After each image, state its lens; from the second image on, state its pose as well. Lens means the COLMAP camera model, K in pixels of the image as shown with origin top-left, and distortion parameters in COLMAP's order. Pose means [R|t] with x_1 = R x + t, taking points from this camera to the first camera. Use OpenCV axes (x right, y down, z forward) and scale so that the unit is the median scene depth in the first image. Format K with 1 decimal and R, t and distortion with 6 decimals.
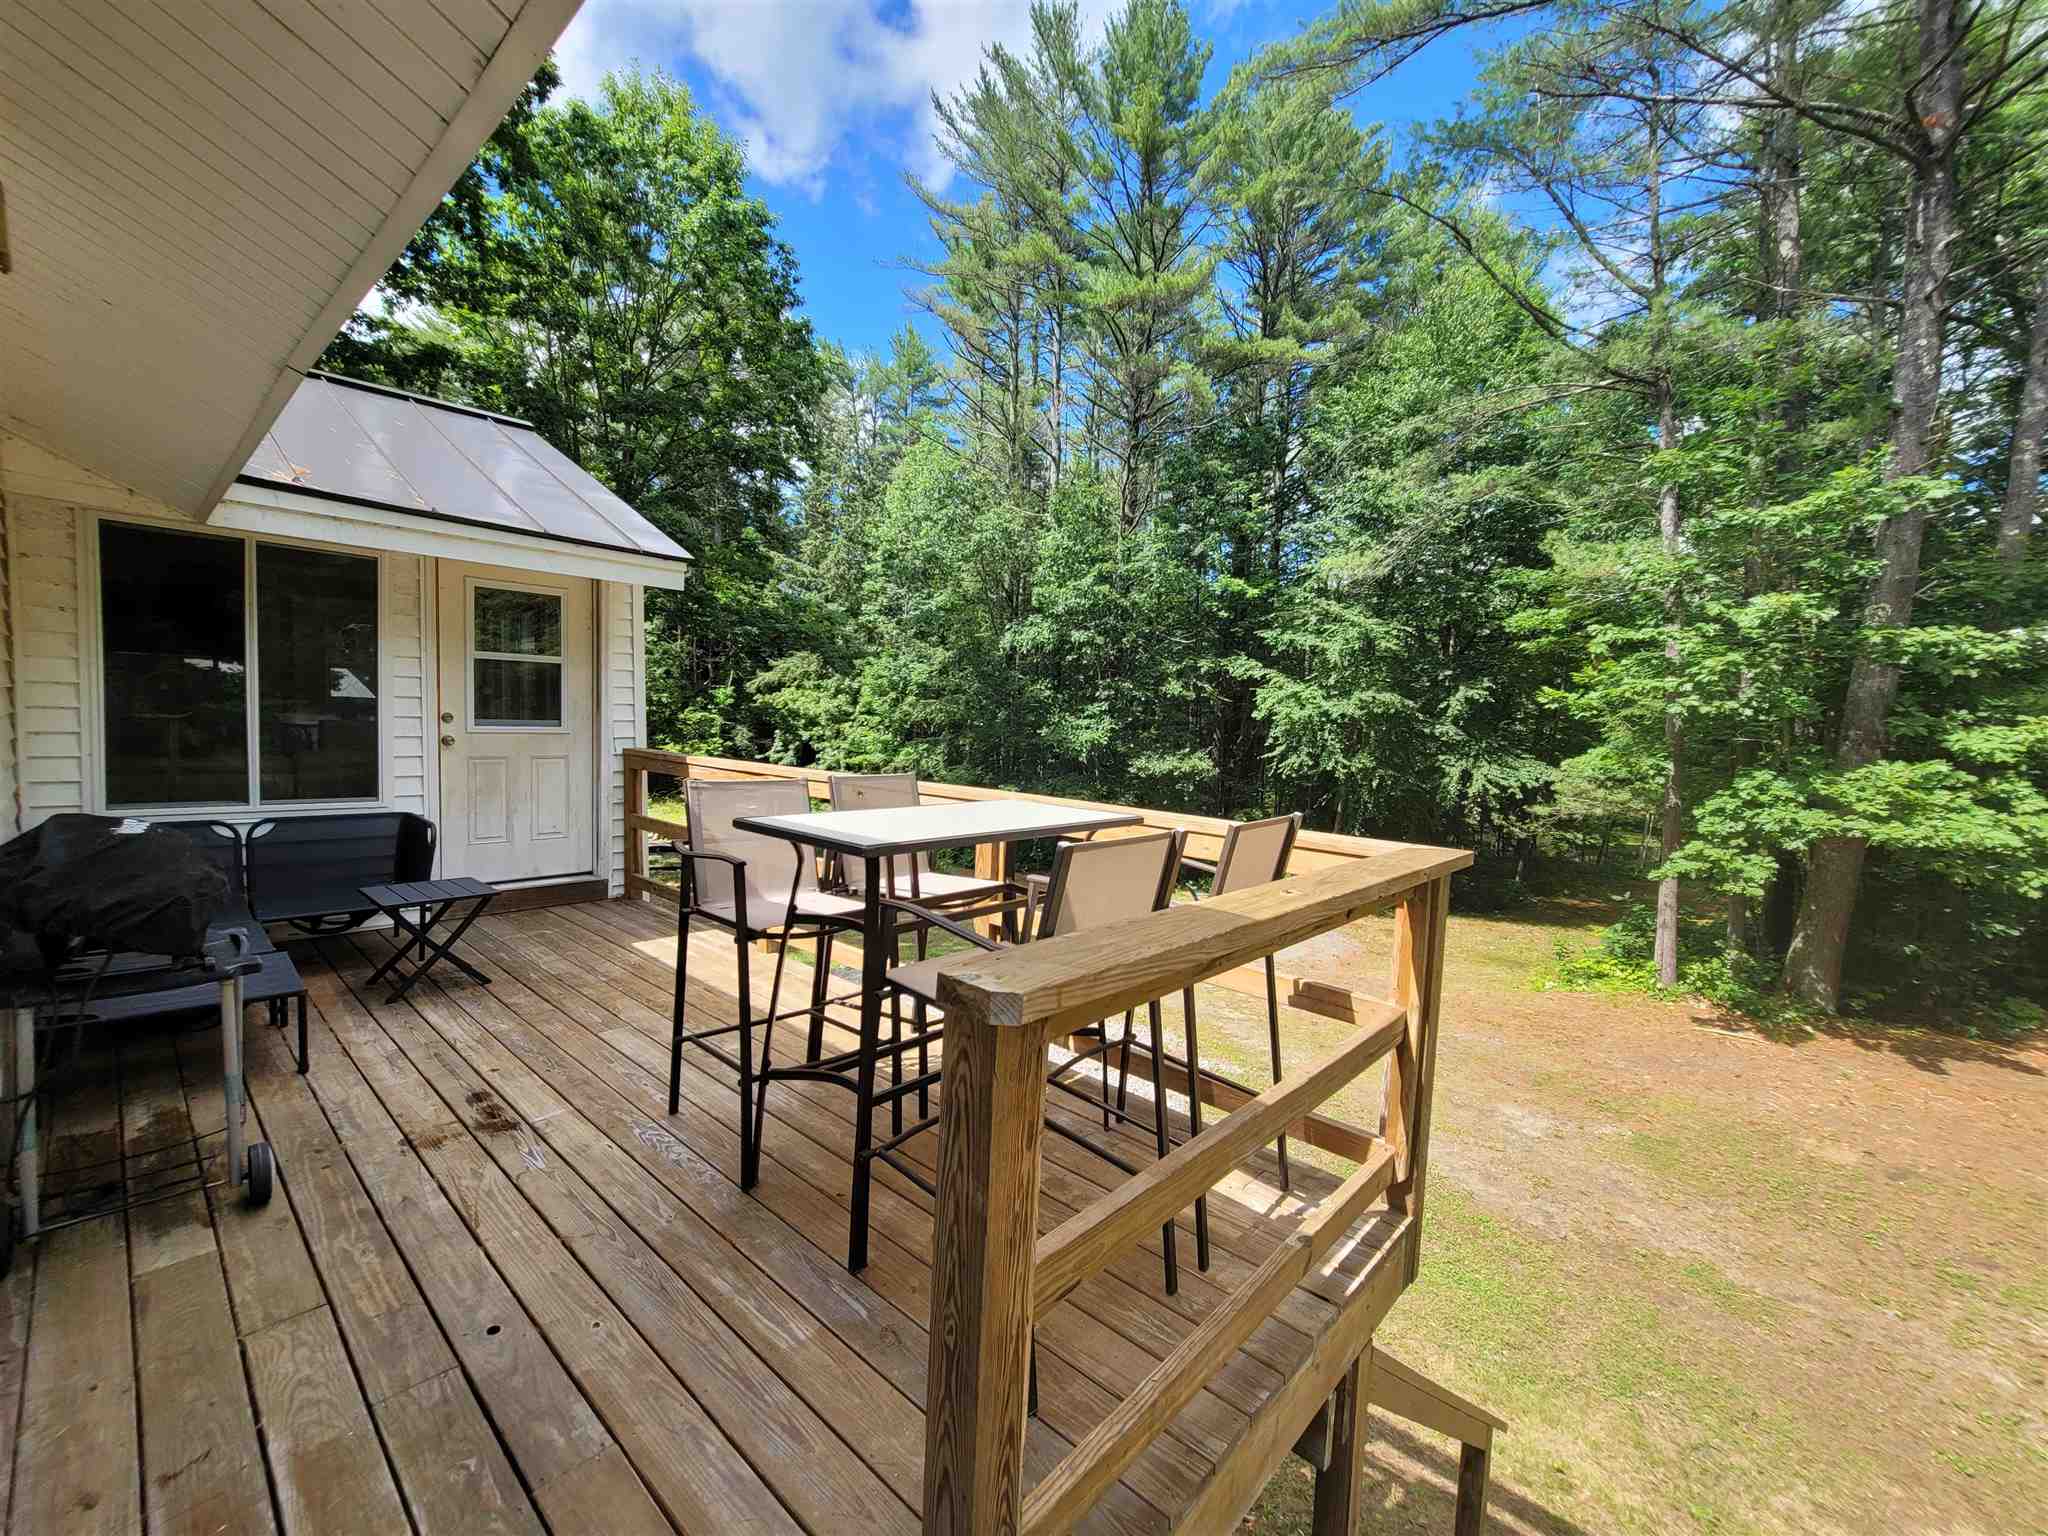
lens RADIAL K [[843.3, 0, 1022.8], [0, 843.3, 773.6], [0, 0, 1]] dist [-0.005503, 0.002170]
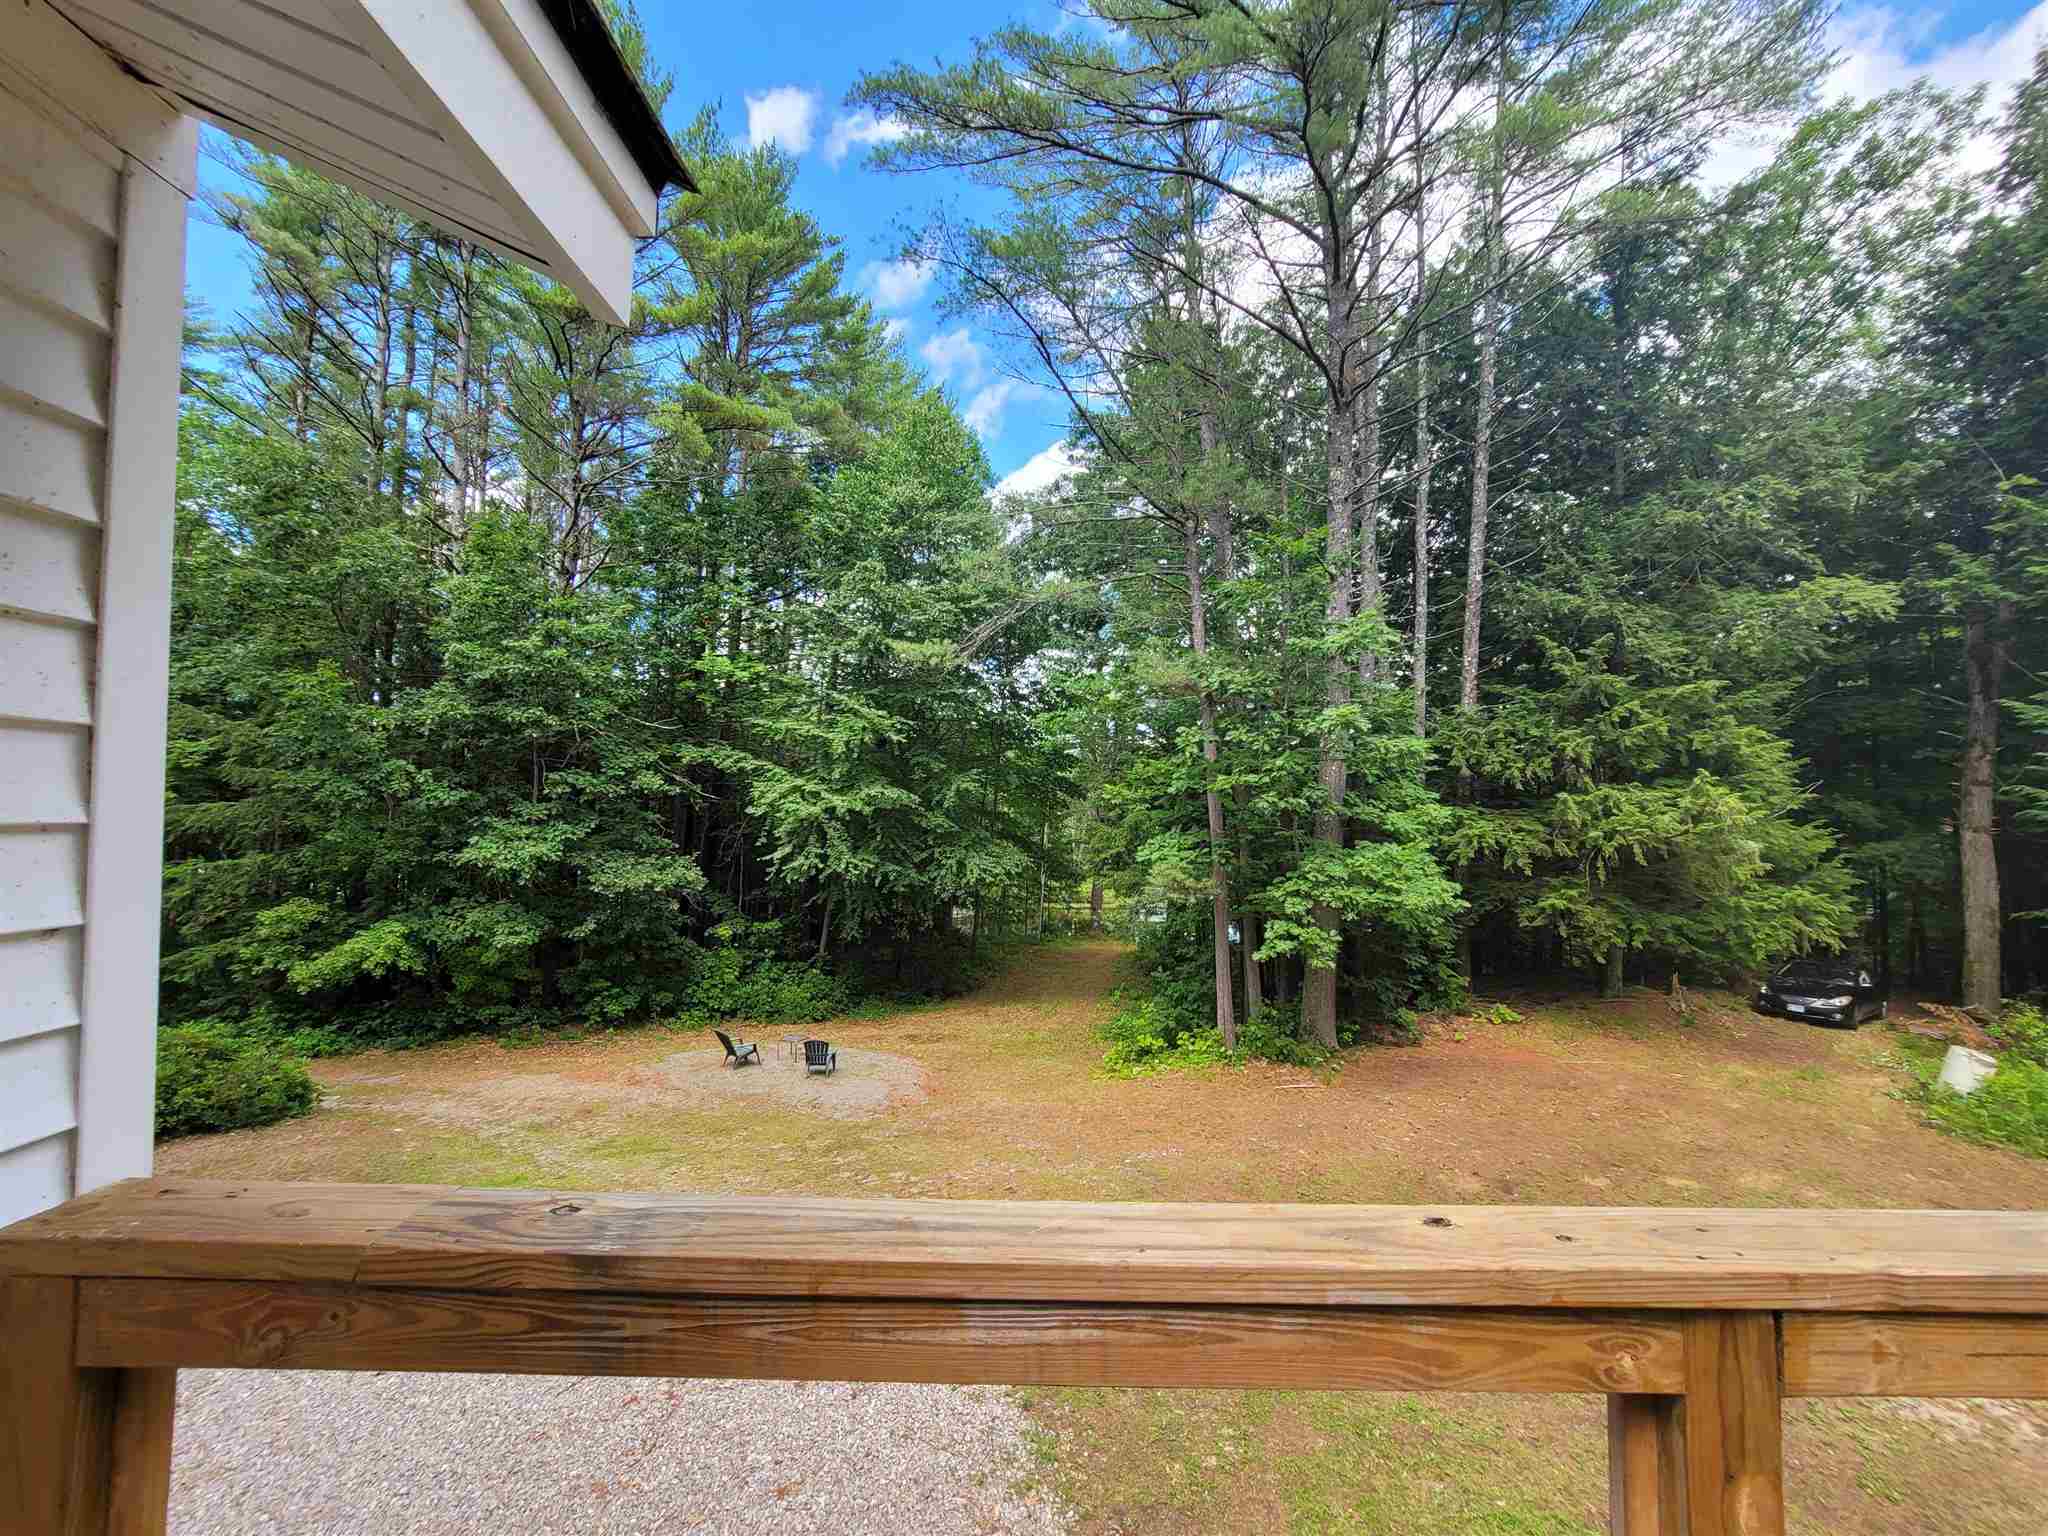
lens RADIAL K [[843.3, 0, 1027.6], [0, 843.3, 769.9], [0, 0, 1]] dist [-0.005503, 0.002170]
pose [[0.745011, 0.011239, 0.666957, -0.096546], [0.063789, 0.994075, -0.088006, -0.019337], [-0.663995, 0.108110, 0.739880, 0.169233]]
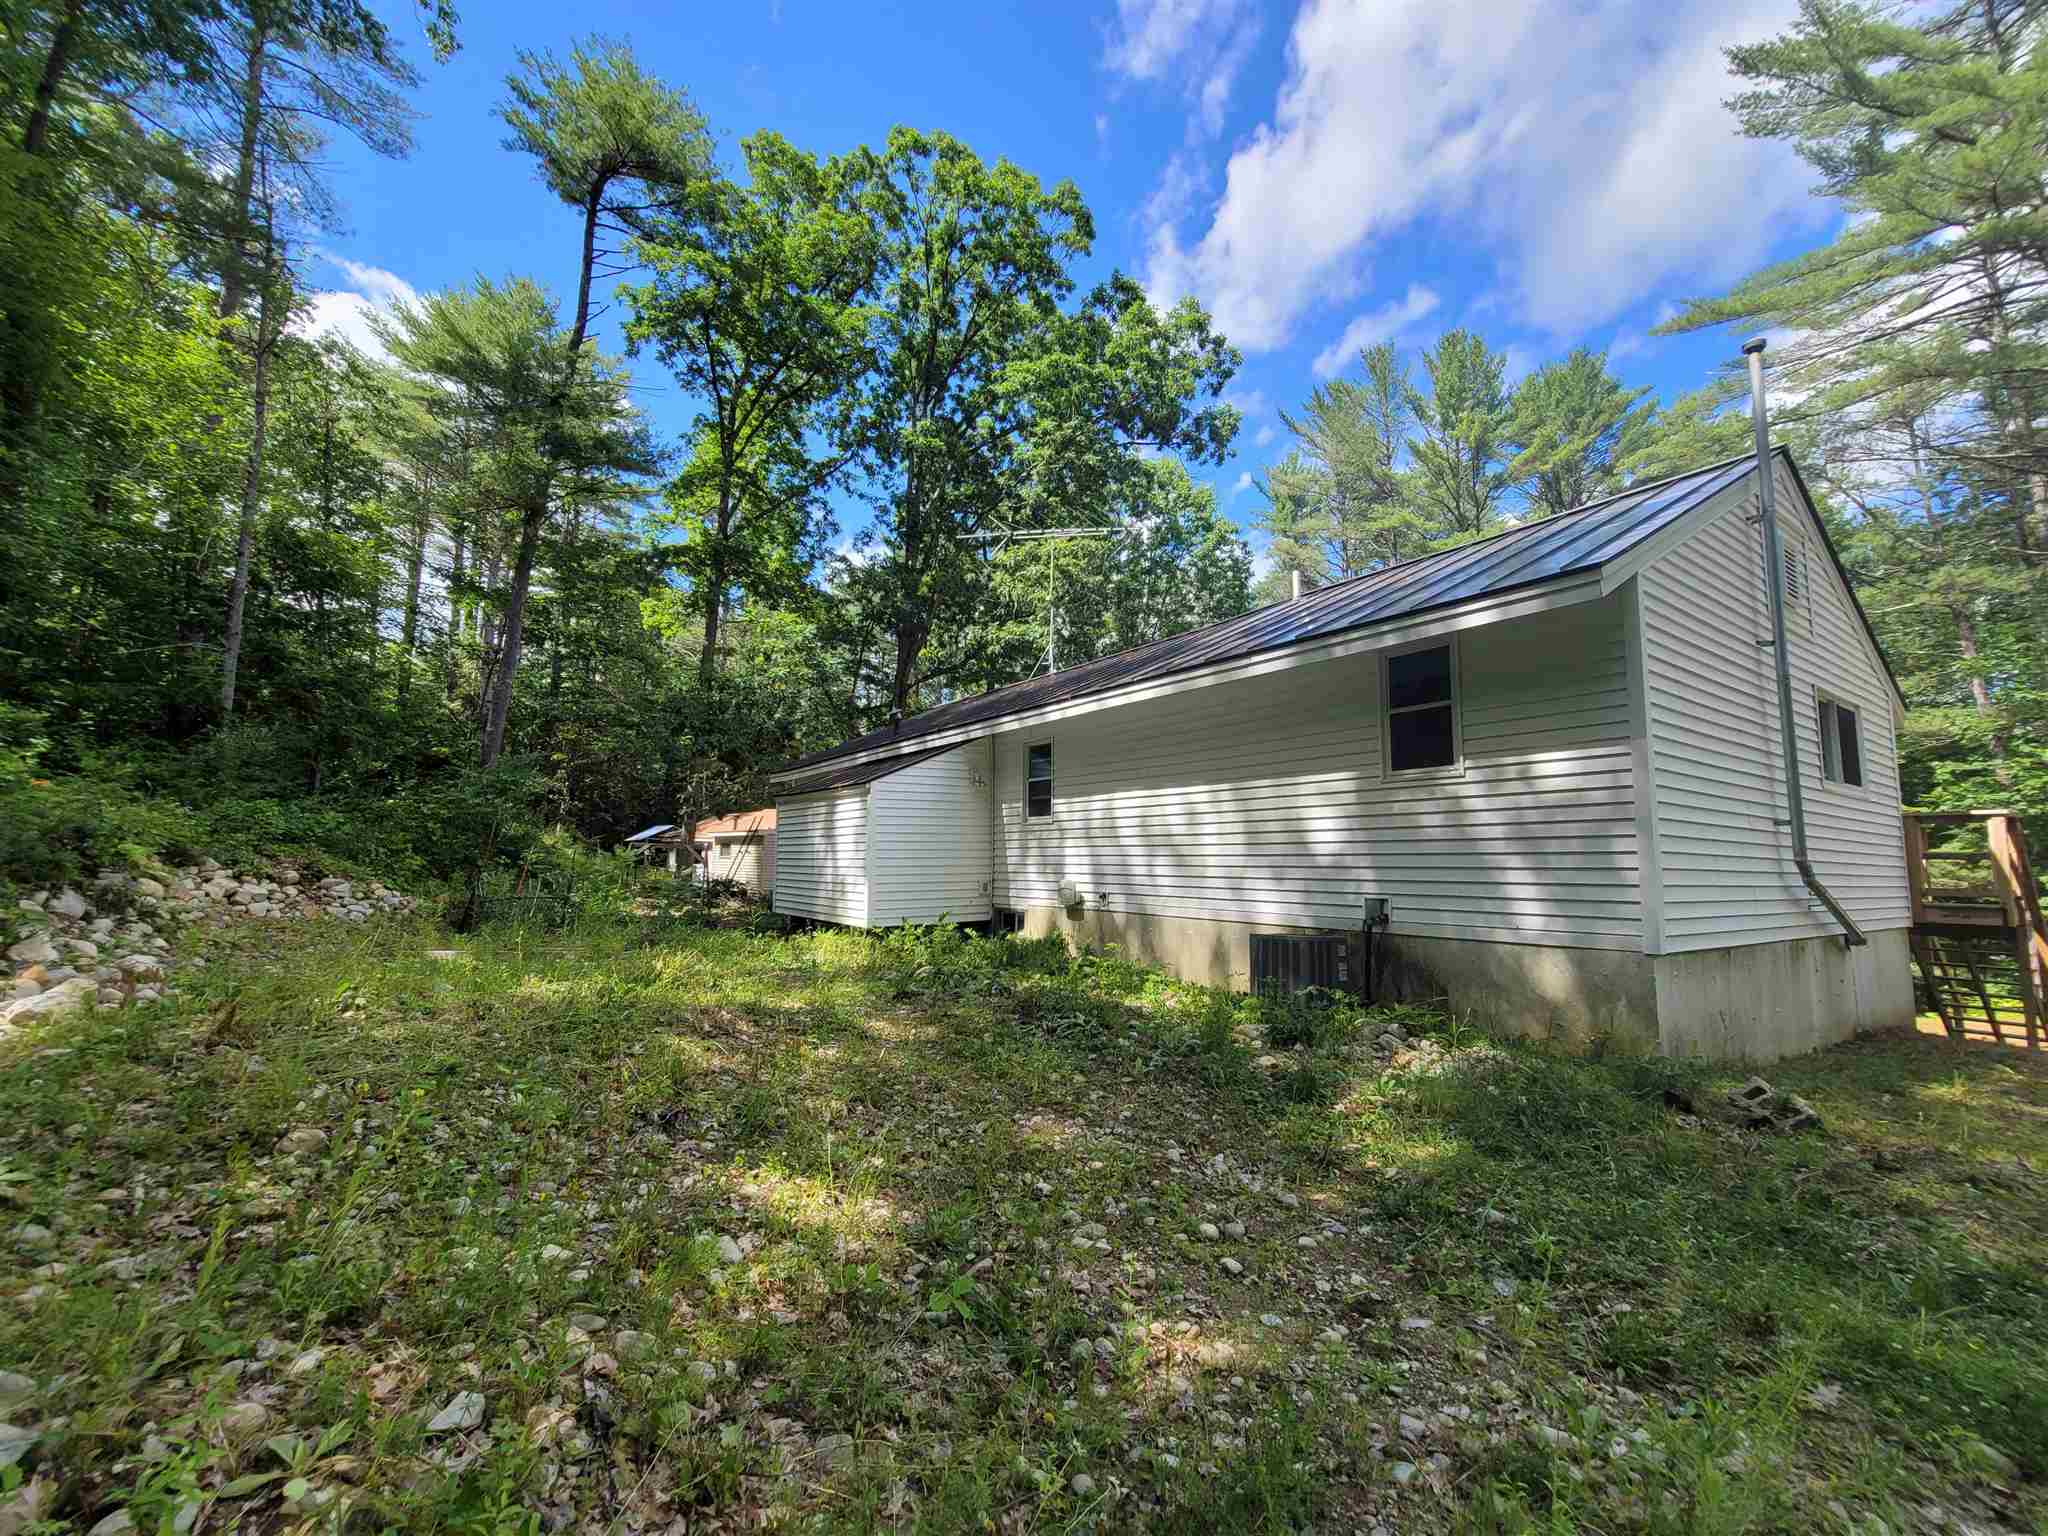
lens RADIAL K [[843.3, 0, 1015.9], [0, 843.3, 763.7], [0, 0, 1]] dist [-0.005503, 0.002170]
pose [[0.972771, -0.051325, -0.226014, -0.307552], [0.006787, 0.981063, -0.193572, 0.057490], [0.231669, 0.186767, 0.954697, -0.432253]]
